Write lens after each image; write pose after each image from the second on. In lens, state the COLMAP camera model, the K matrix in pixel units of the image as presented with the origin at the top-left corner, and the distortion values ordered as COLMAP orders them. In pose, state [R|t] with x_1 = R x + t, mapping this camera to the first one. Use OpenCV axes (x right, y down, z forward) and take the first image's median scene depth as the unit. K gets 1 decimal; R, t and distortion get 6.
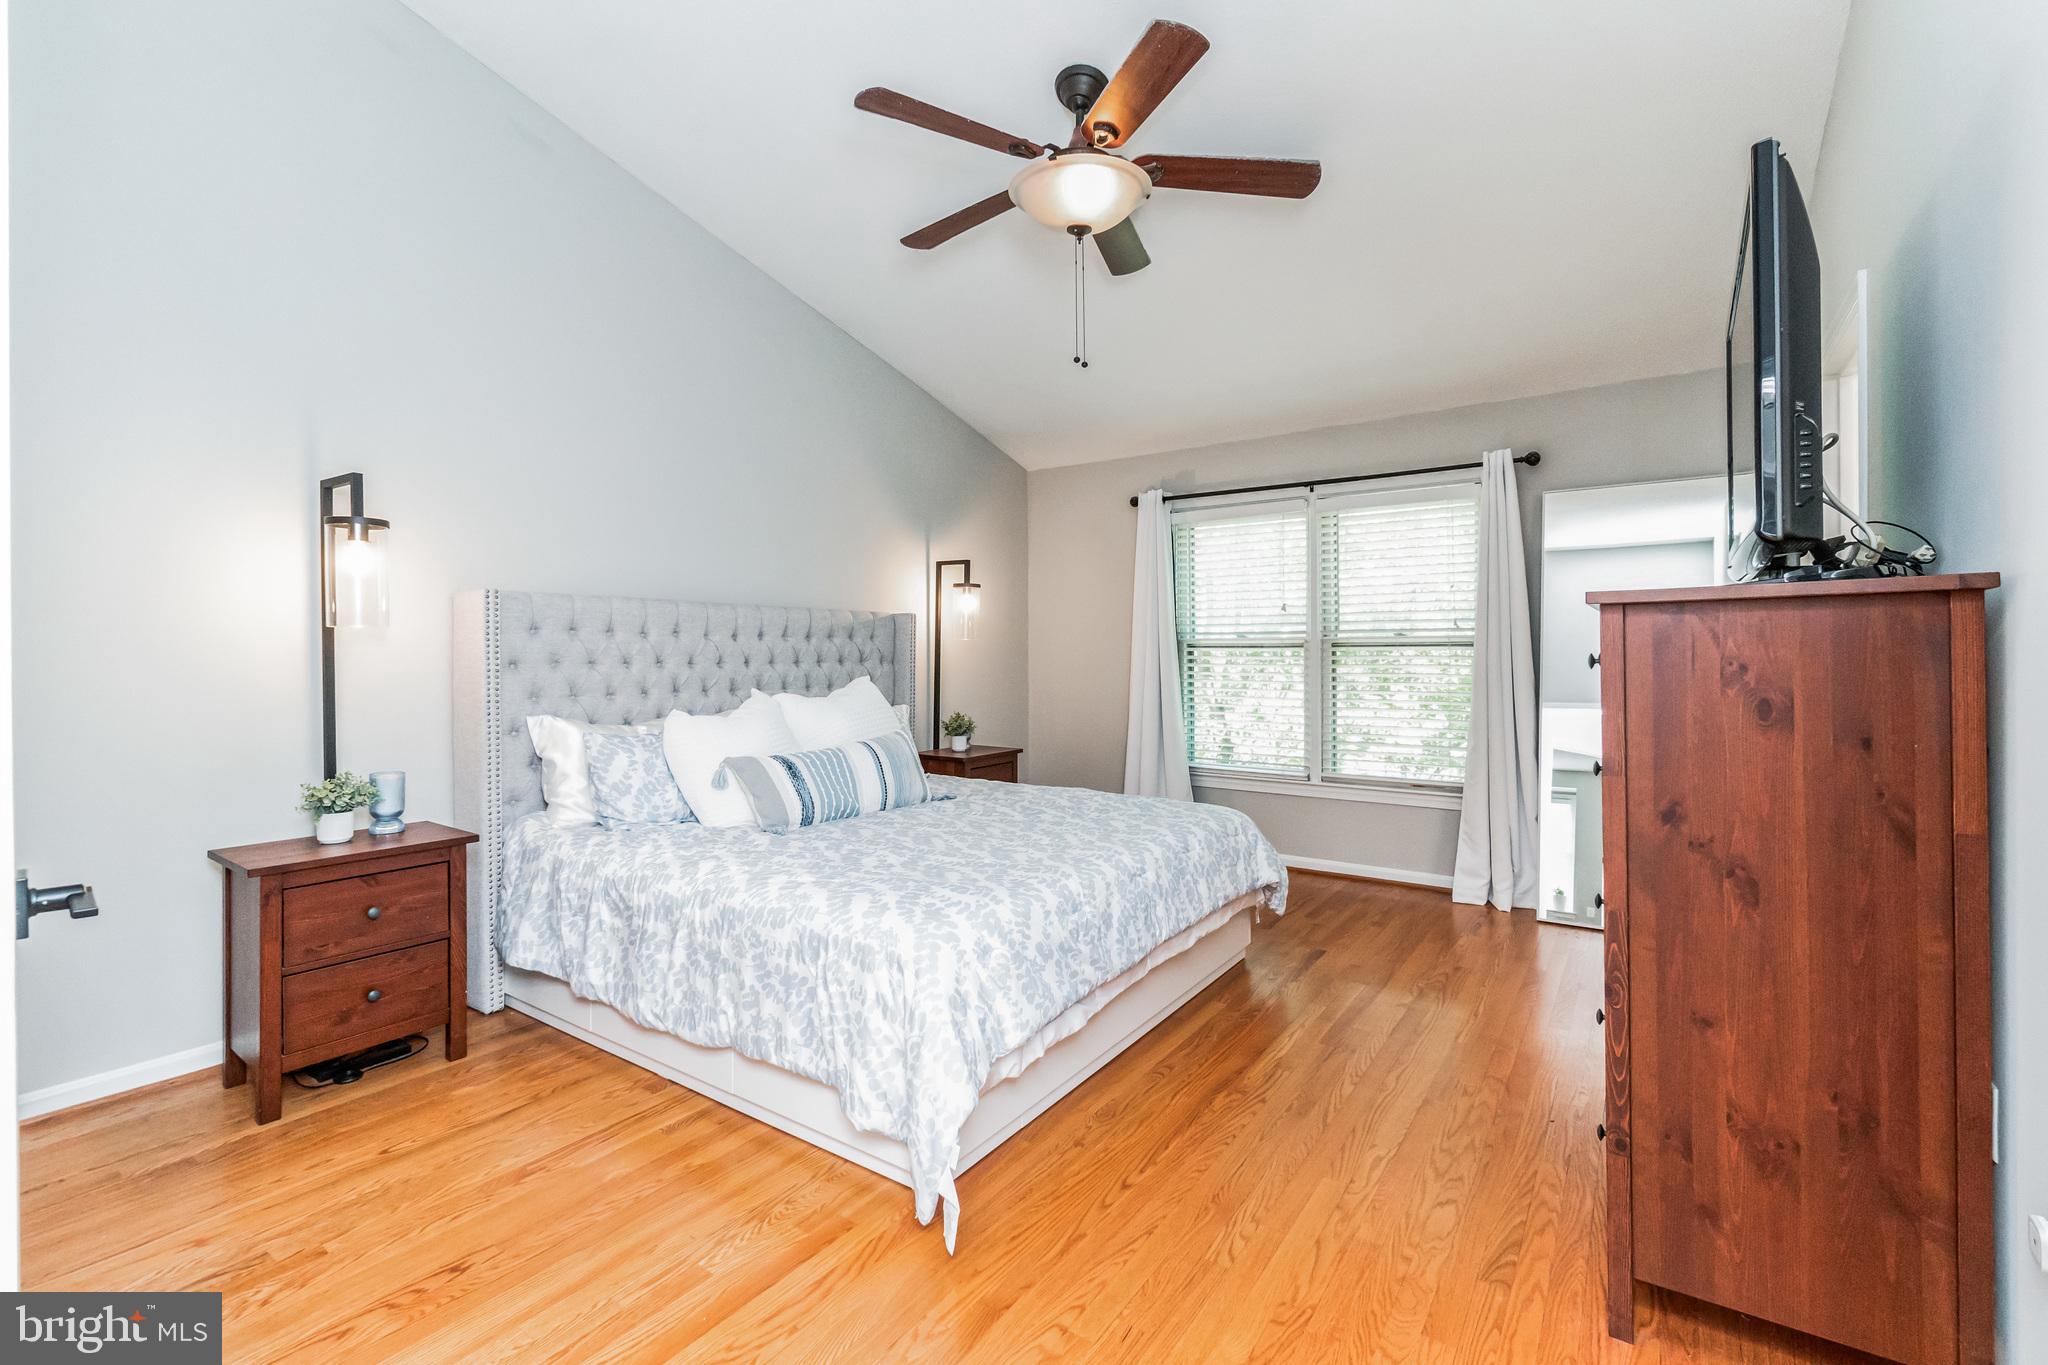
lens RADIAL K [[899.7, 0, 1022.2], [0, 899.7, 657.4], [0, 0, 1]] dist [-0.003248, 0.000136]
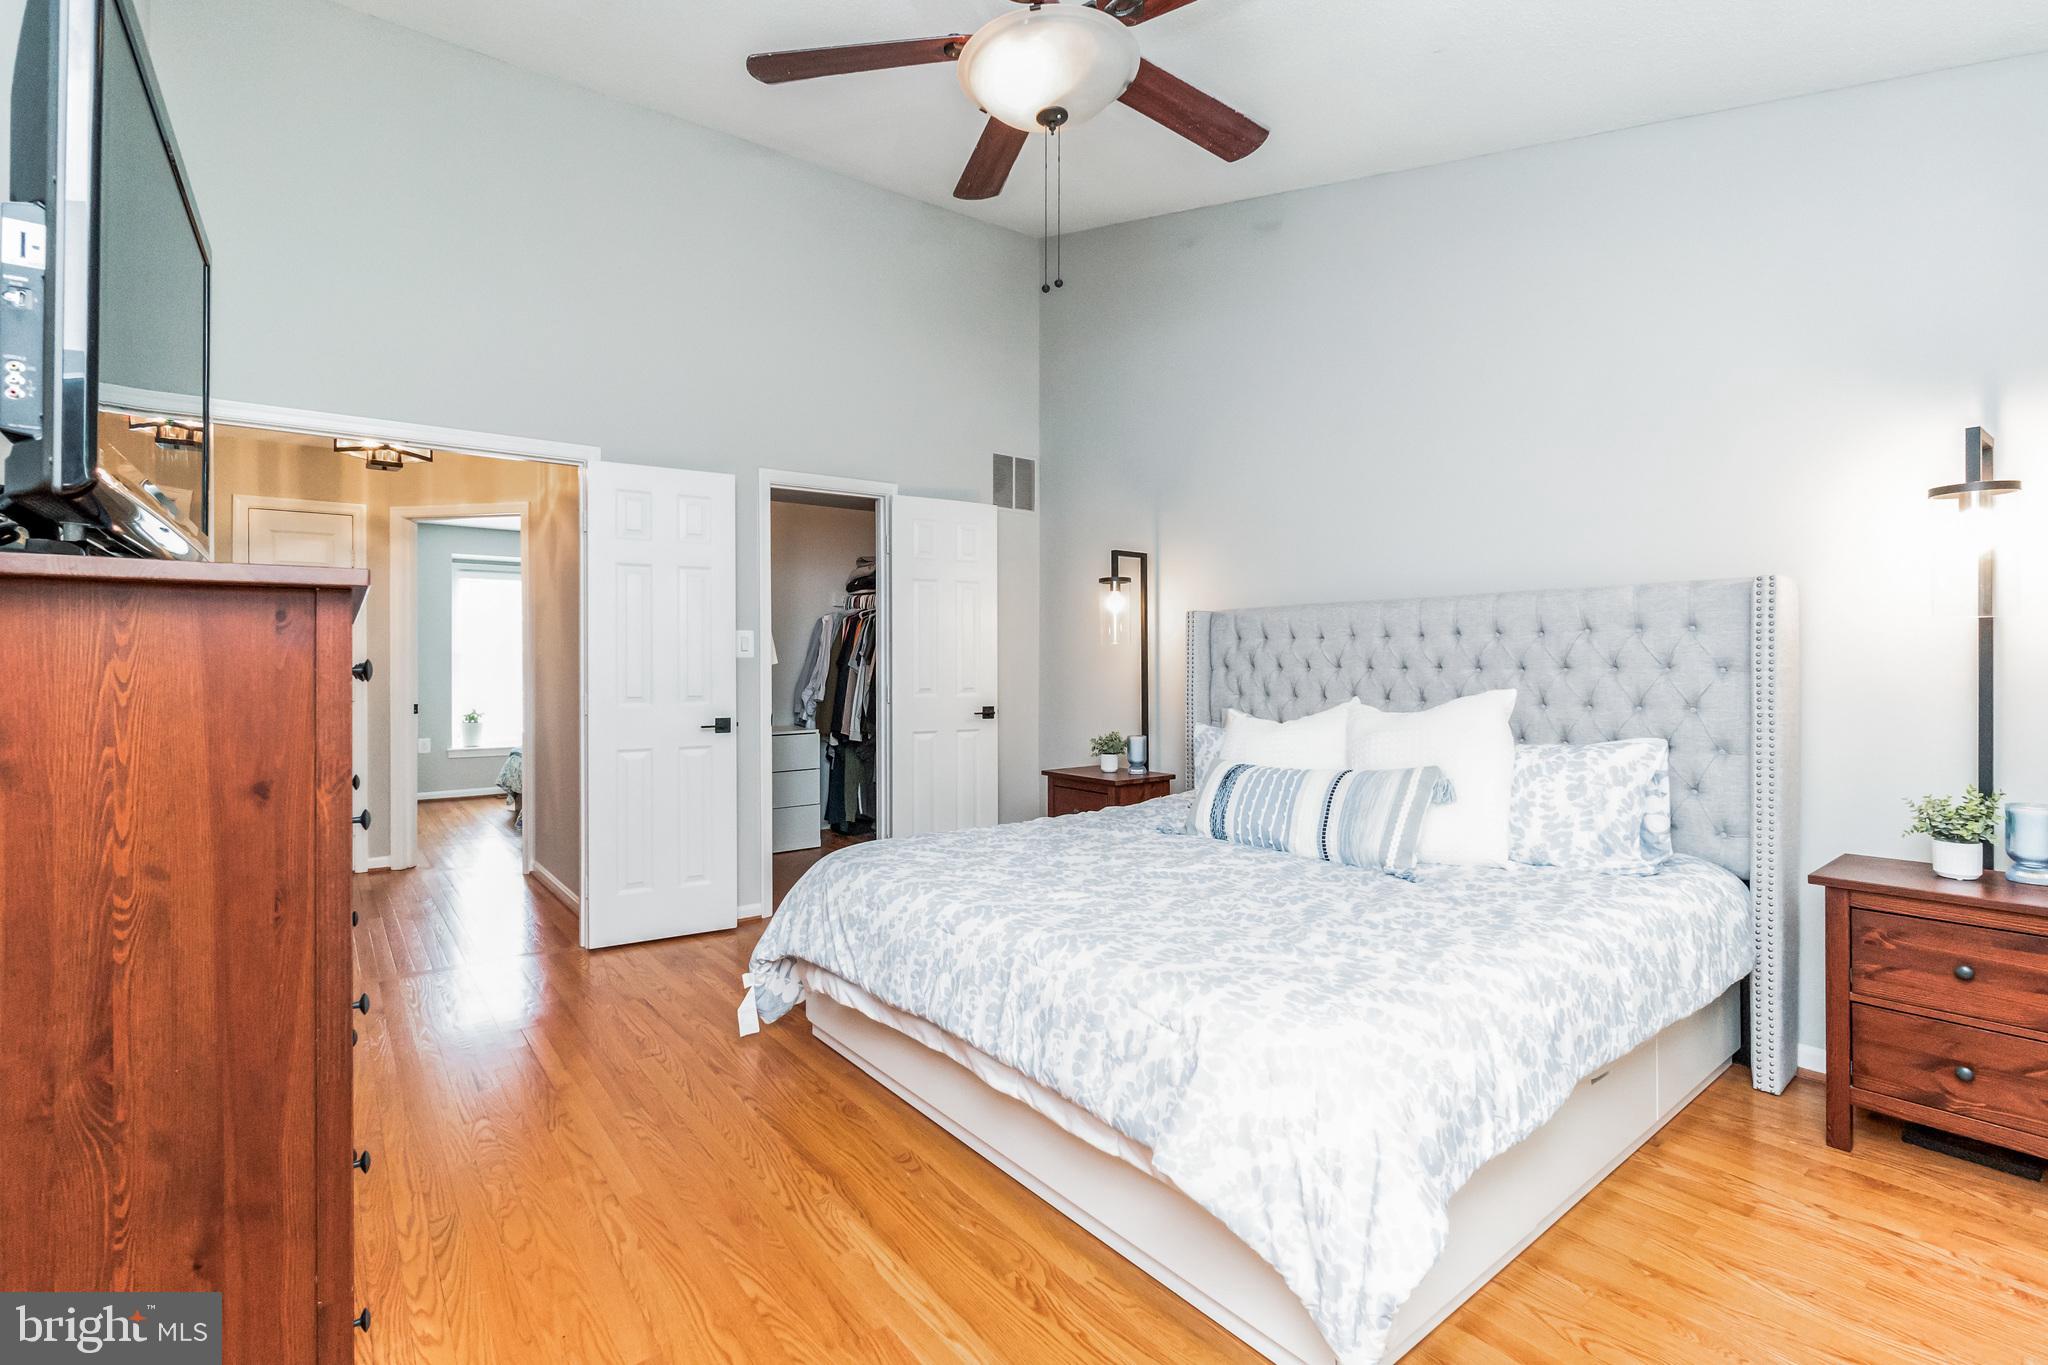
lens RADIAL K [[917.0, 0, 1024.0], [0, 917.0, 682.5], [0, 0, 1]] dist [-0.002484, 0.000155]
pose [[-0.293916, 0.025585, -0.955489, 0.814430], [0.008951, 0.999672, 0.024014, -0.005079], [0.955789, -0.001494, -0.294048, 1.188043]]
